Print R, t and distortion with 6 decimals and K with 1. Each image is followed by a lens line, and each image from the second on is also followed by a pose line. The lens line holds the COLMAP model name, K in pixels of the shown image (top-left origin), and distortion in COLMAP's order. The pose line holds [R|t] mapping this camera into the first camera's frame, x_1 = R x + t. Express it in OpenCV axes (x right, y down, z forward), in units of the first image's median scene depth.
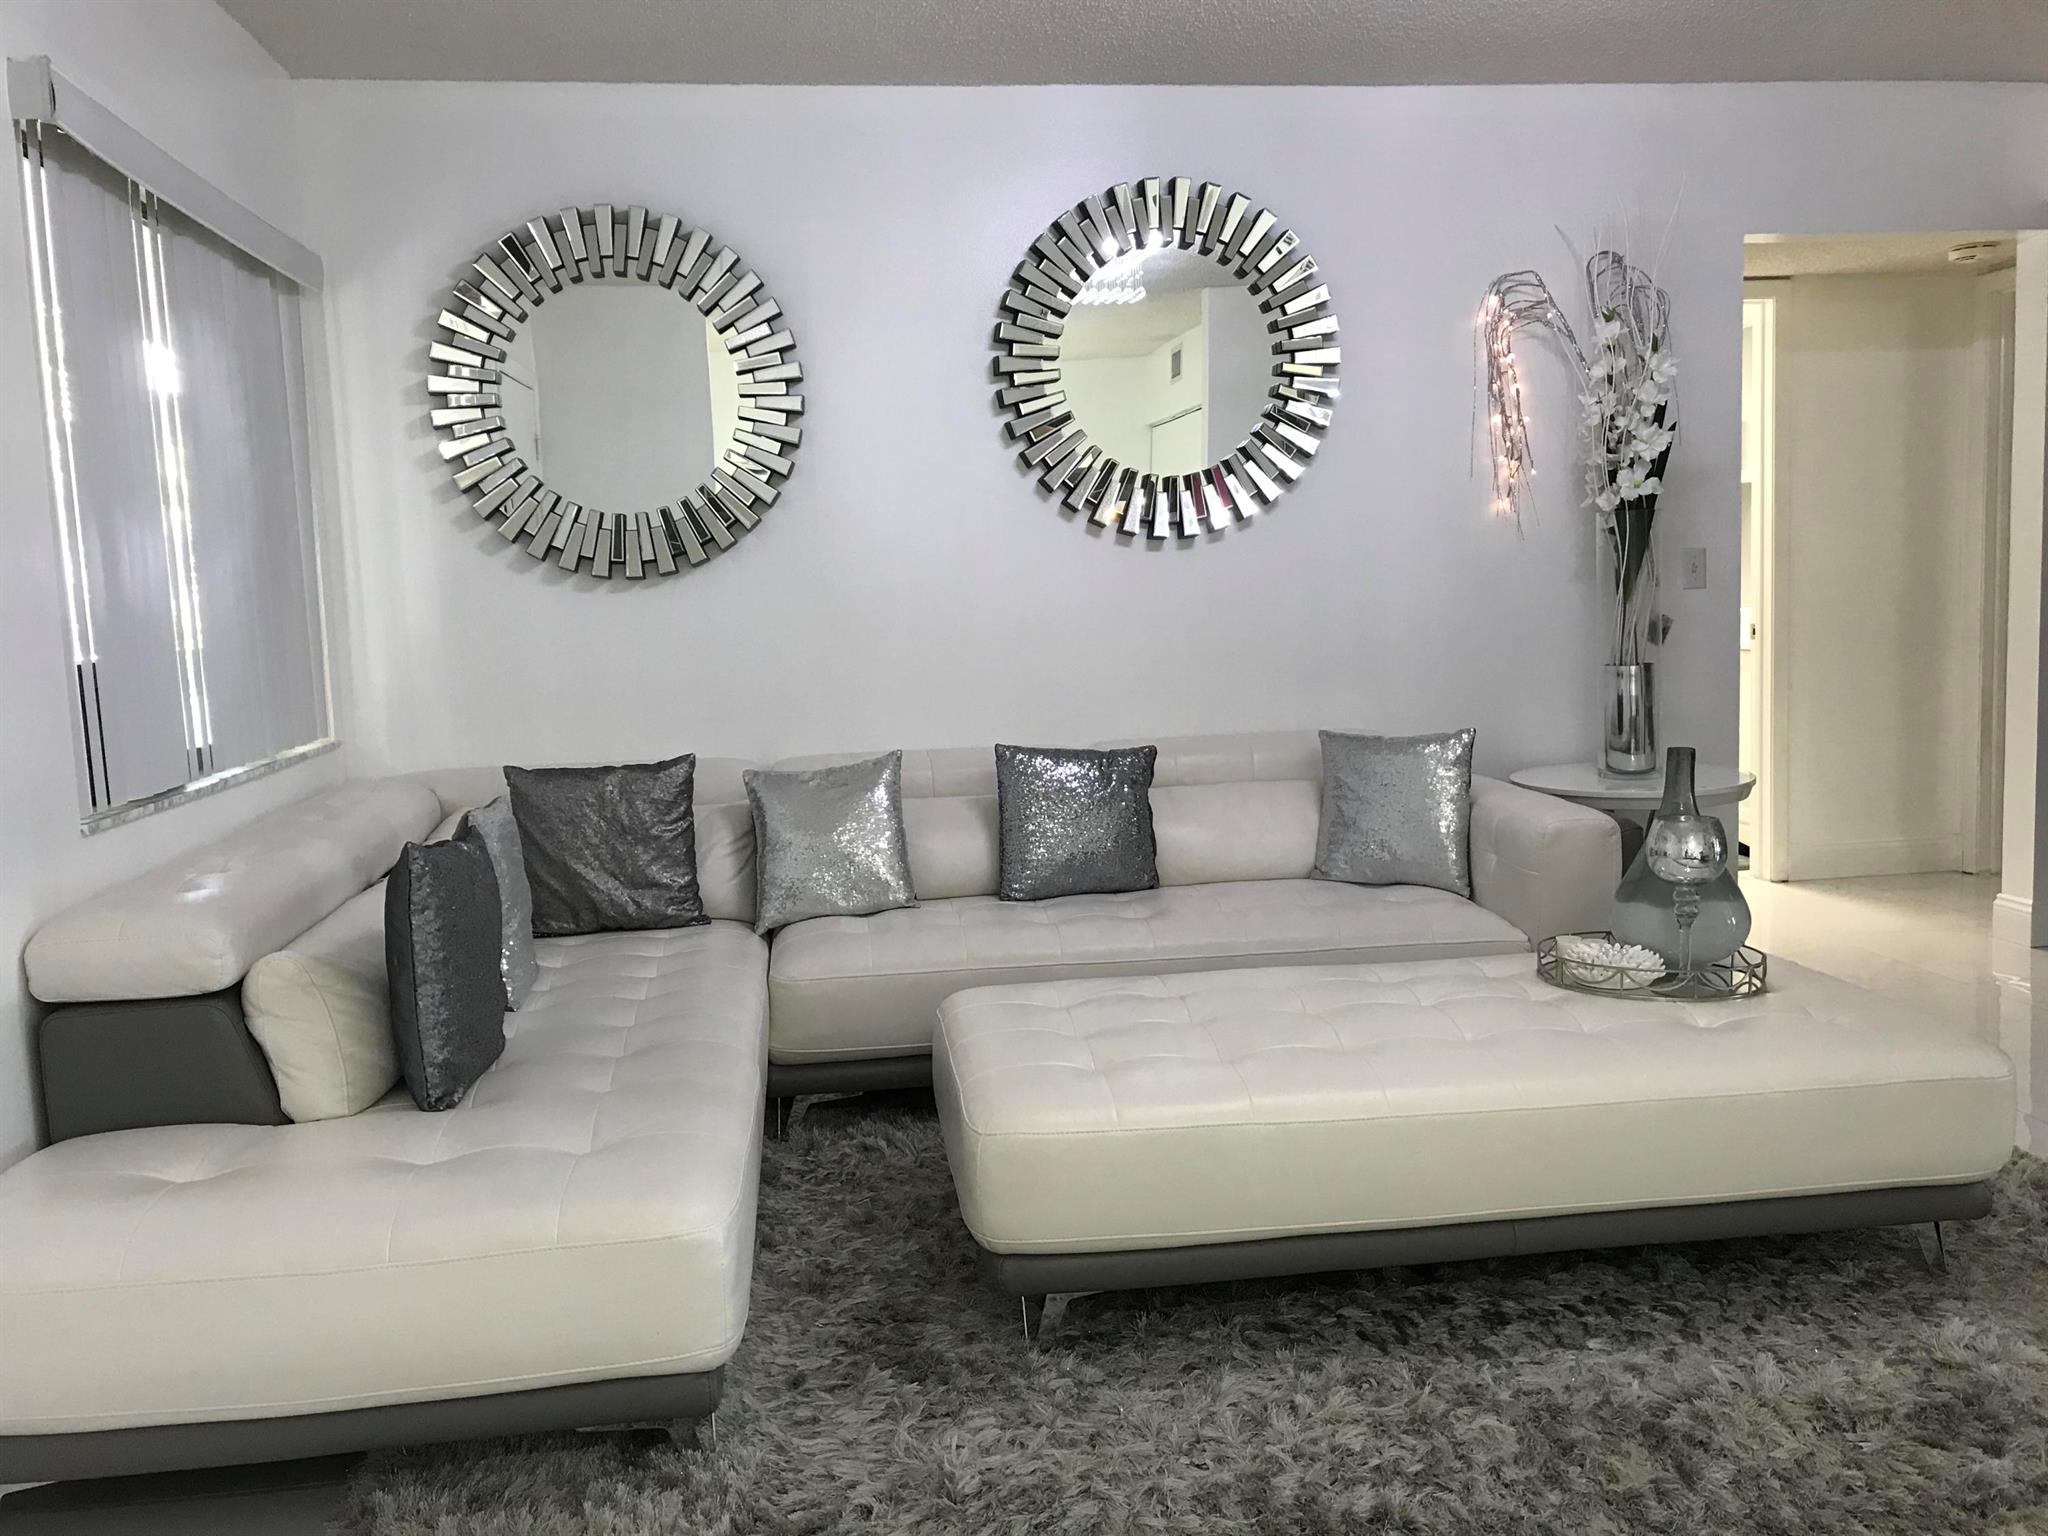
lens RADIAL K [[1666.1, 0, 1029.8], [0, 1666.1, 778.0], [0, 0, 1]] dist [0.032080, -0.035341]
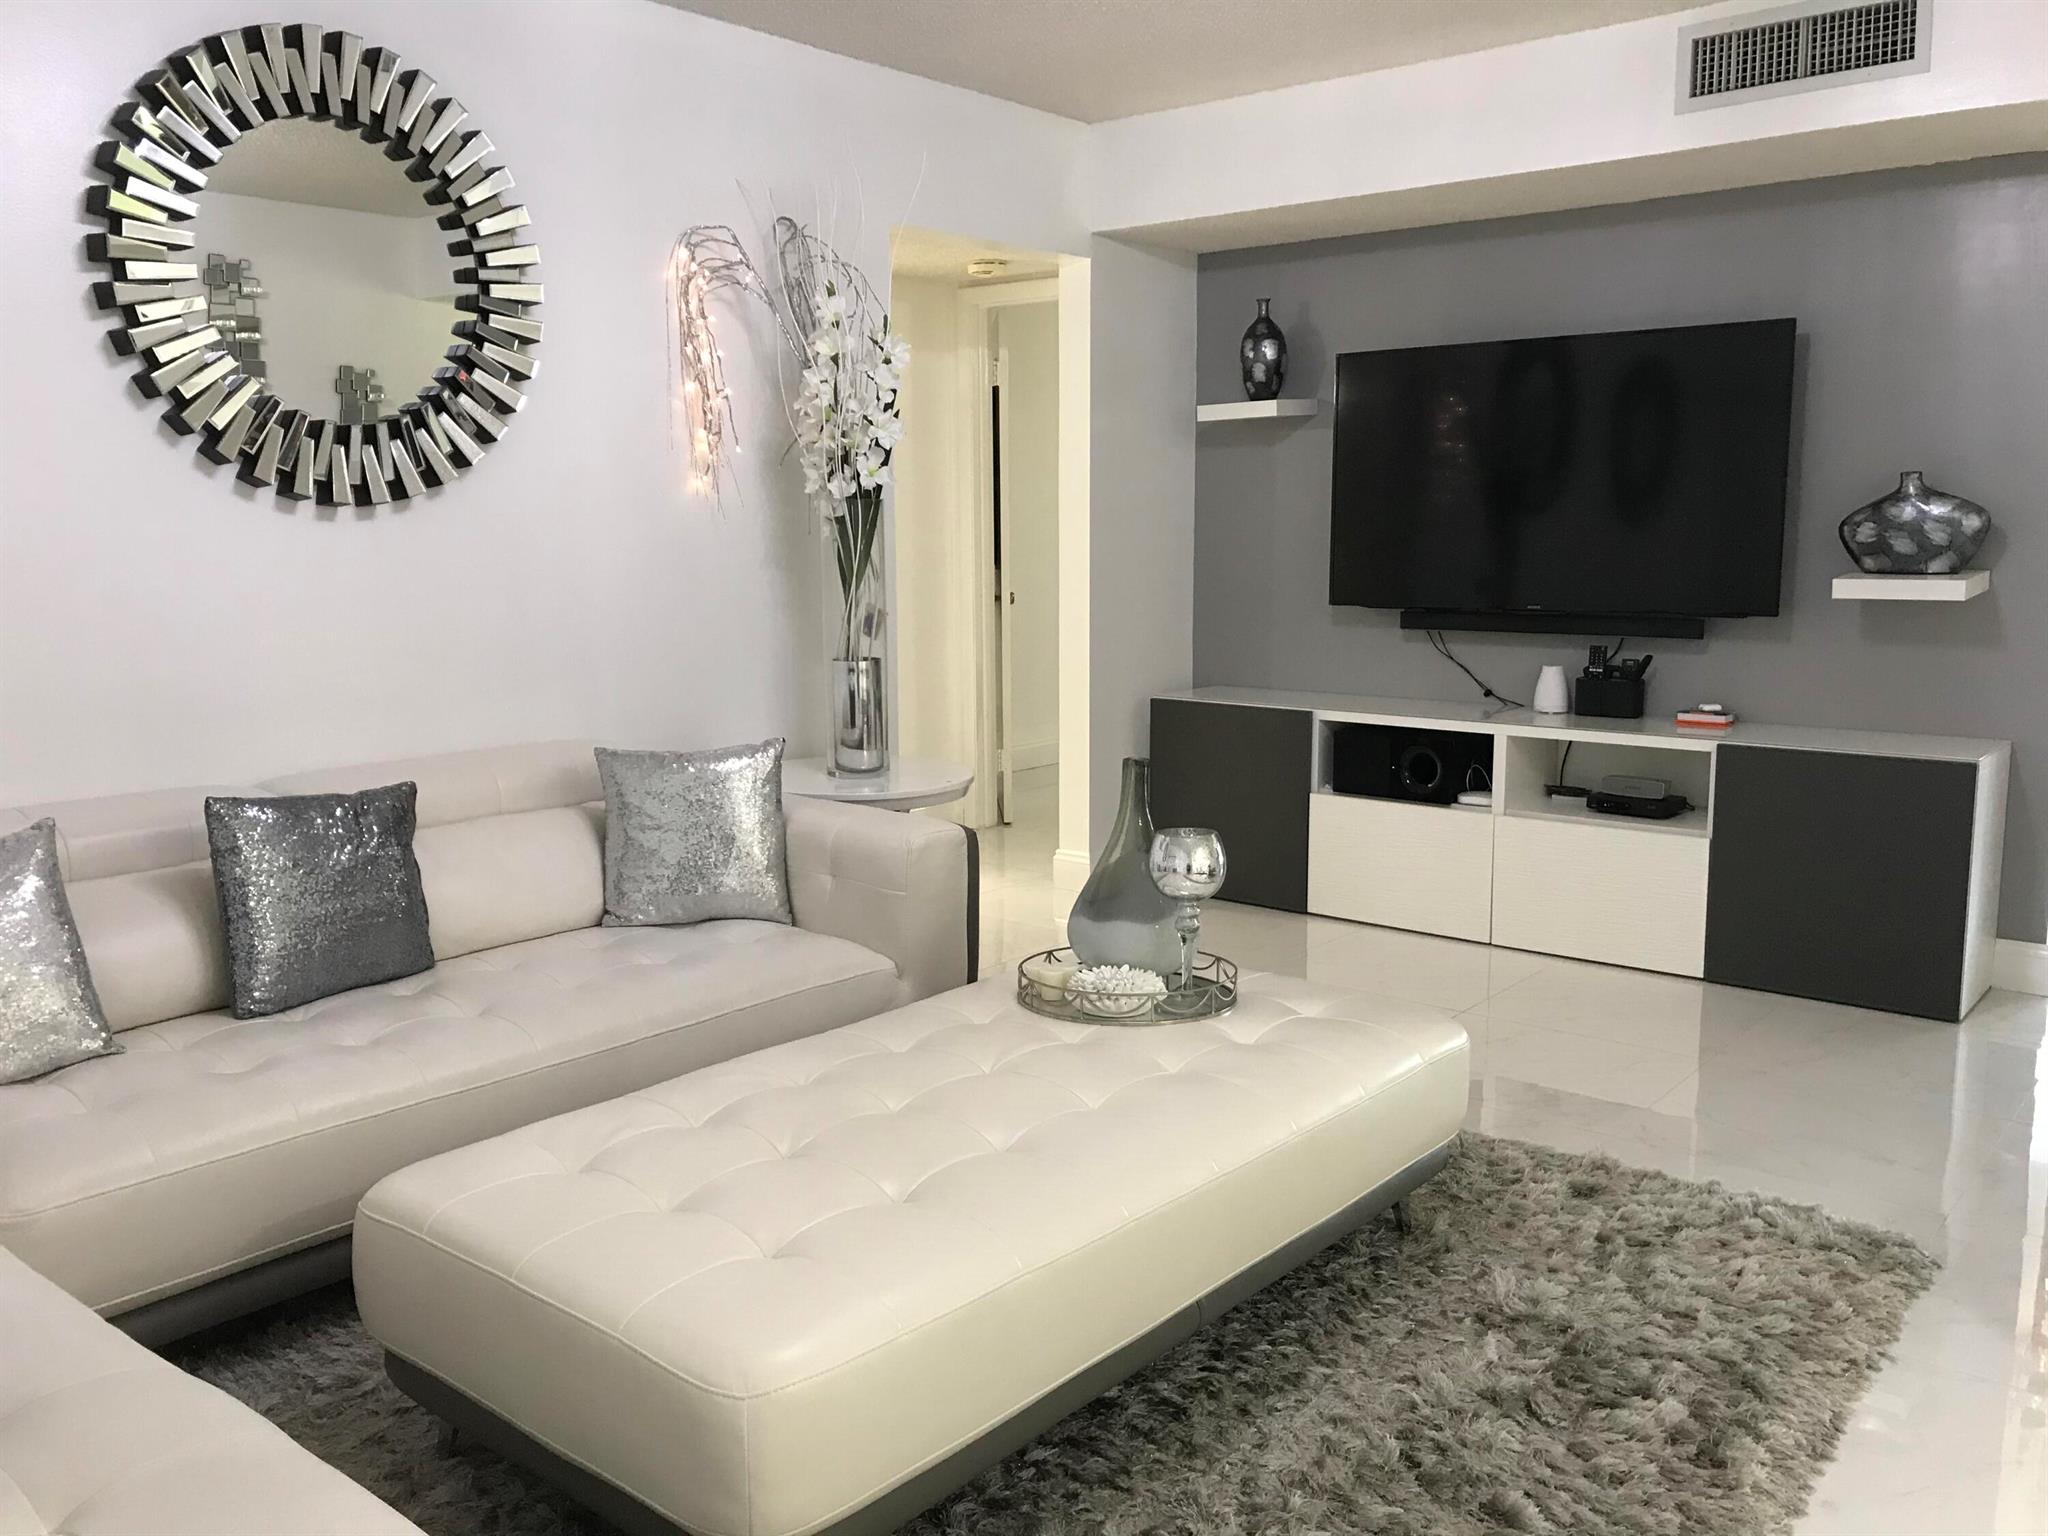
lens RADIAL K [[1666.1, 0, 1025.1], [0, 1666.1, 762.3], [0, 0, 1]] dist [0.032080, -0.035341]
pose [[0.733659, -0.065629, 0.676341, -0.226286], [0.054347, 0.997804, 0.037869, -0.039881], [-0.677341, 0.008974, 0.735615, 0.233277]]
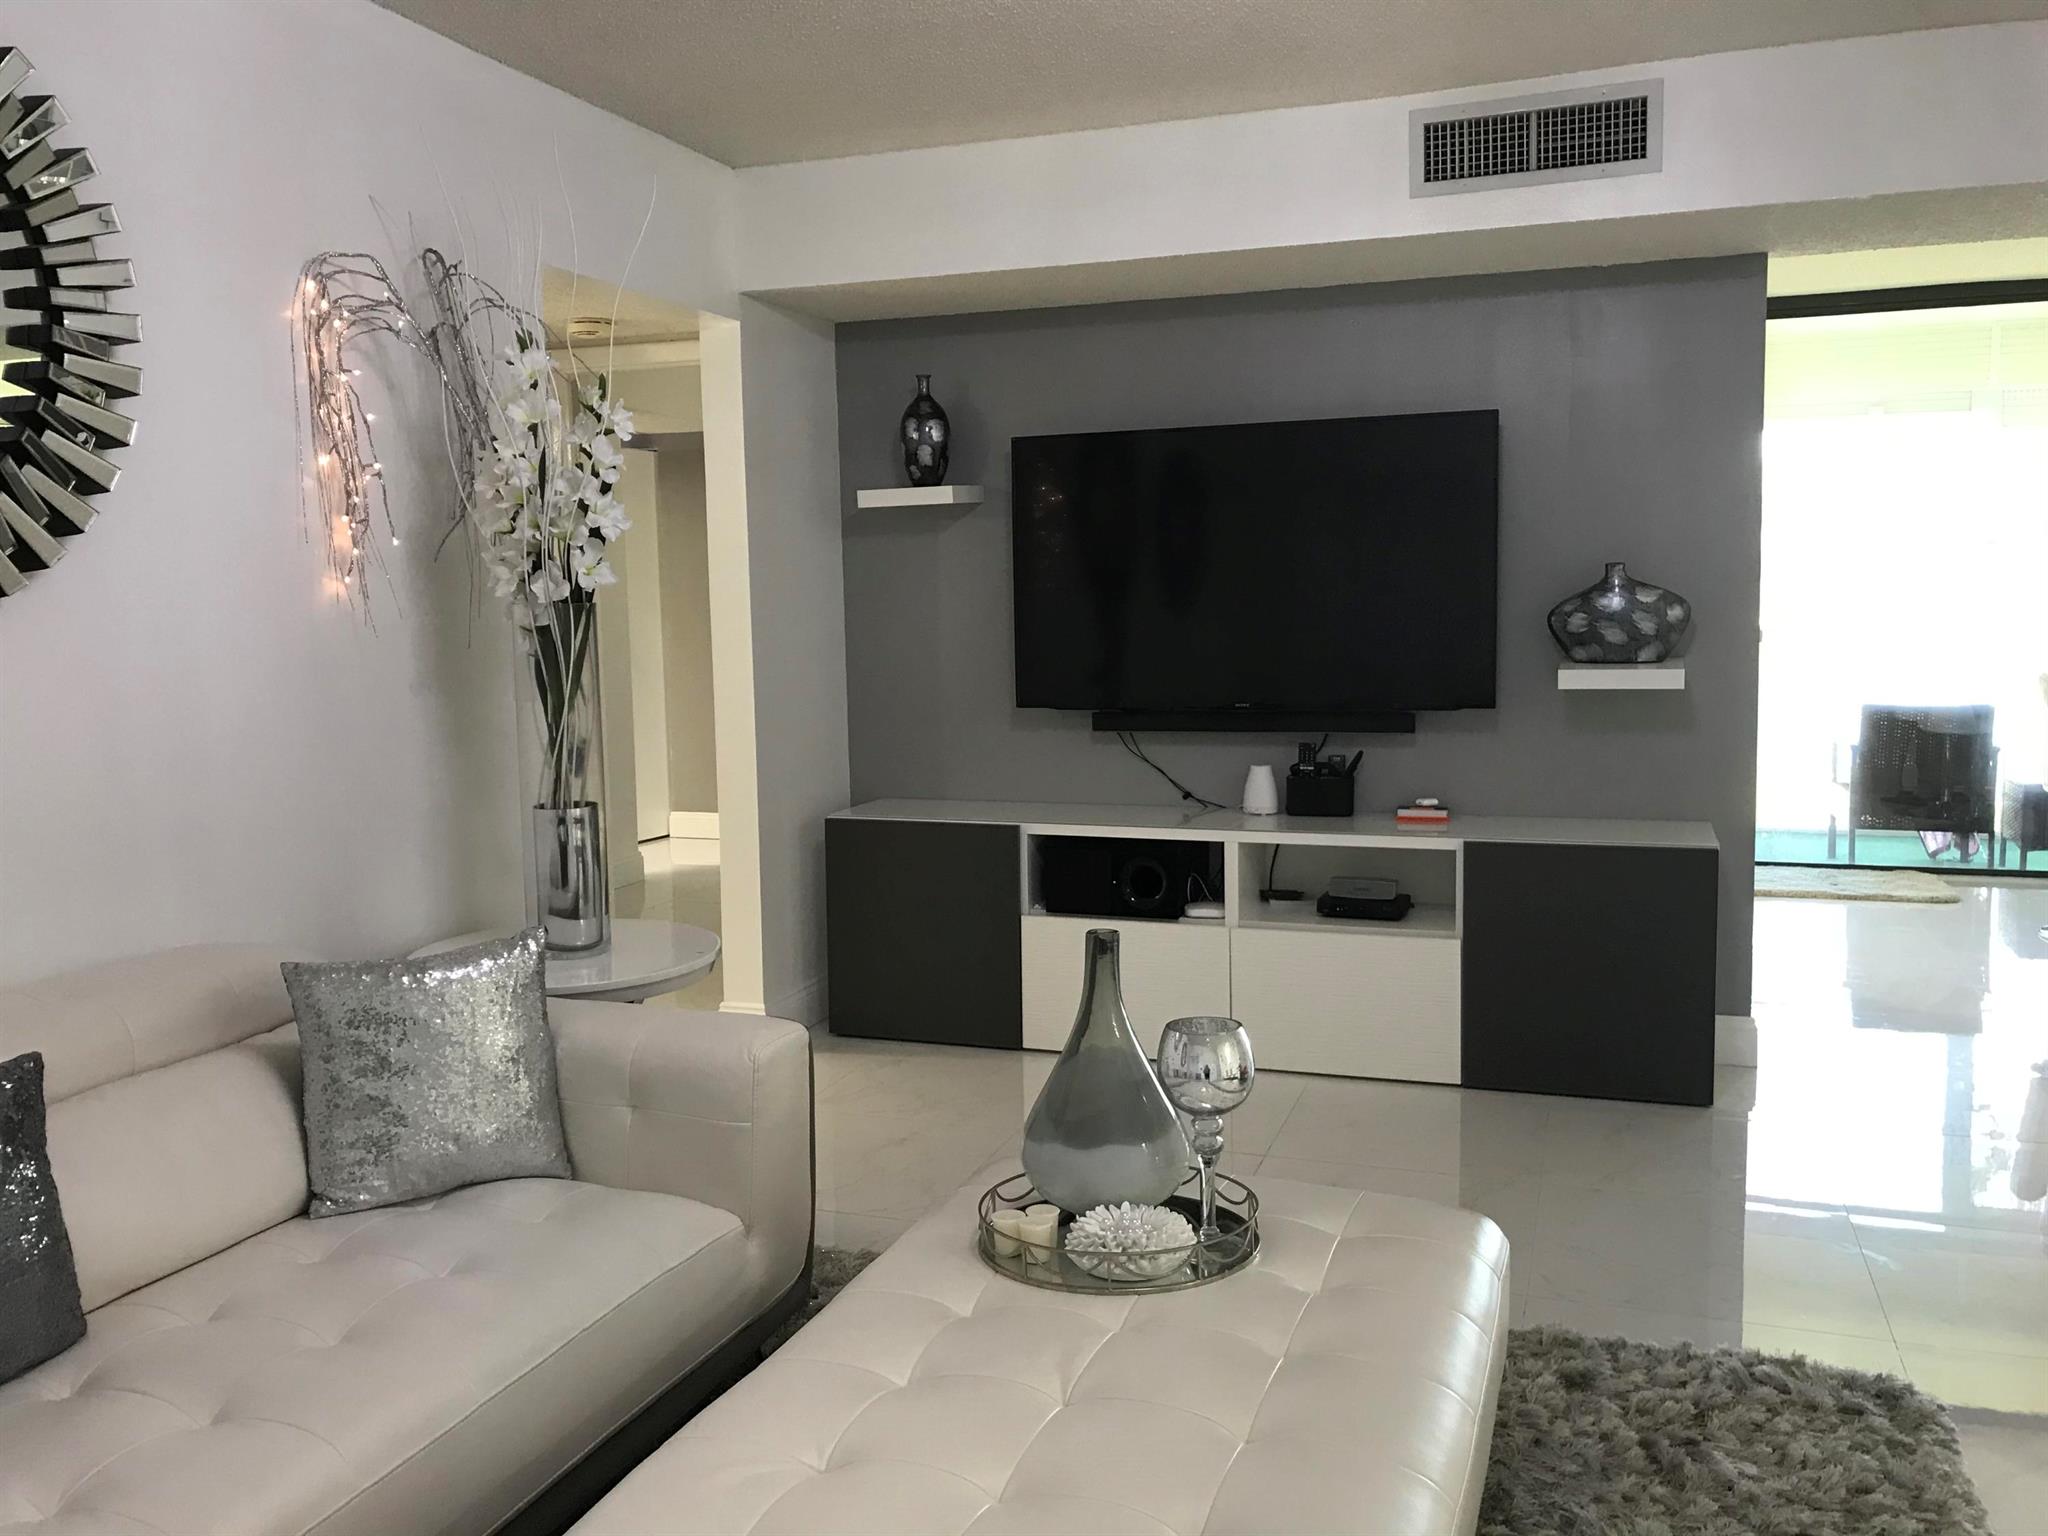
lens RADIAL K [[1666.1, 0, 1020.9], [0, 1666.1, 757.9], [0, 0, 1]] dist [0.032080, -0.035341]
pose [[0.456467, -0.059226, 0.887767, -0.220844], [0.100282, 0.994849, 0.014807, -0.080630], [-0.884071, 0.082268, 0.460055, 0.475753]]
